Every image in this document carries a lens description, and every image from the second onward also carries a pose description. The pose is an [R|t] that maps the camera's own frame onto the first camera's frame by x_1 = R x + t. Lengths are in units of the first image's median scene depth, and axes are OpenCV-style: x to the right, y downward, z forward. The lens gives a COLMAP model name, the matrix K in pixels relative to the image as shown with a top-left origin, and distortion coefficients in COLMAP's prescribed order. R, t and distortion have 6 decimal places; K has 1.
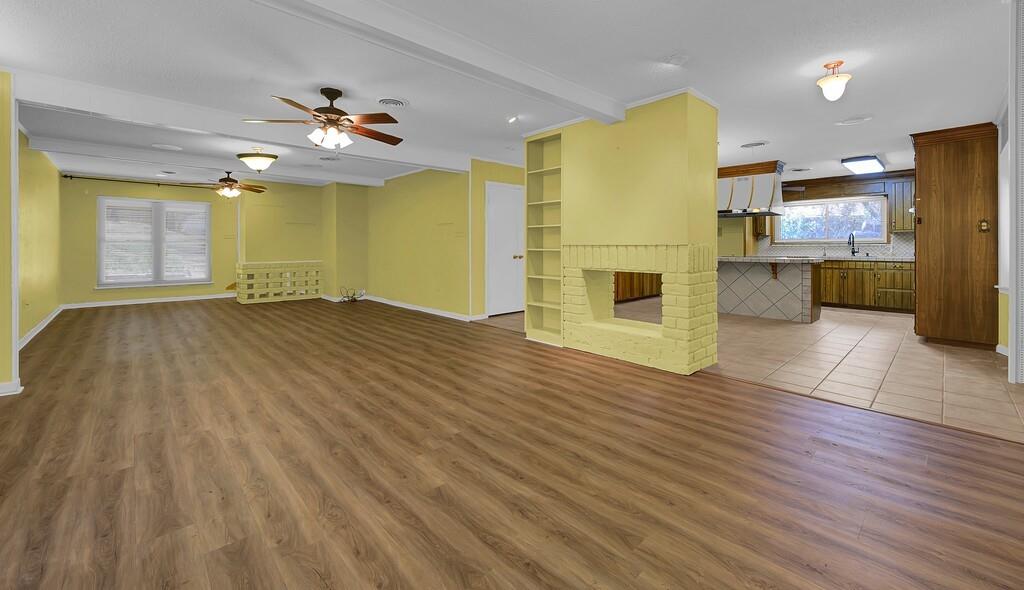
lens RADIAL K [[423.2, 0, 492.1], [0, 423.2, 246.4], [0, 0, 1]] dist [-0.008617, 0.000145]
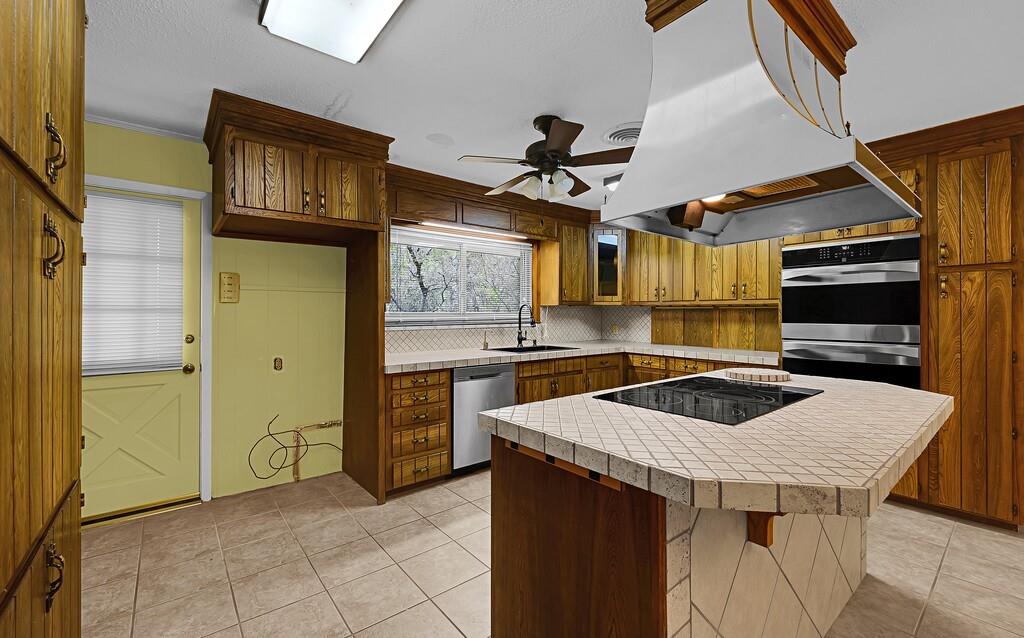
lens RADIAL K [[428.4, 0, 507.9], [0, 428.4, 312.4], [0, 0, 1]] dist [-0.003416, -0.000575]
pose [[0.044639, 0.003500, 0.998997, 0.437111], [0.000846, 0.999993, -0.003542, -0.027562], [-0.999003, 0.001003, 0.044636, 1.407026]]
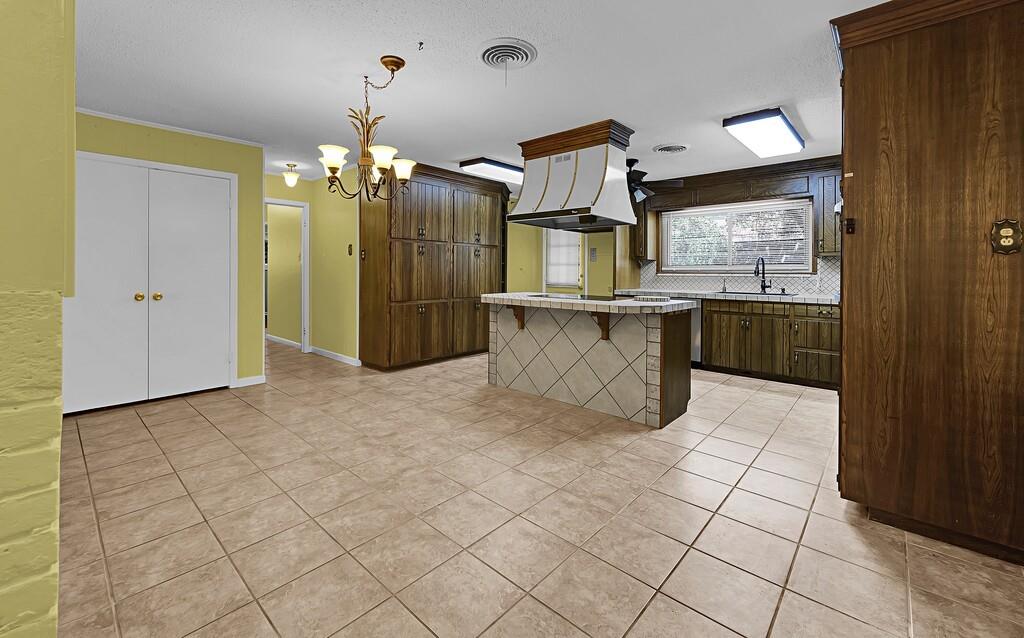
lens RADIAL K [[428.4, 0, 497.1], [0, 428.4, 271.7], [0, 0, 1]] dist [-0.003416, -0.000575]
pose [[0.996741, 0.005518, 0.080476, 0.570462], [-0.005818, 0.999977, 0.003485, -0.013357], [-0.080455, -0.003942, 0.996750, 0.543282]]
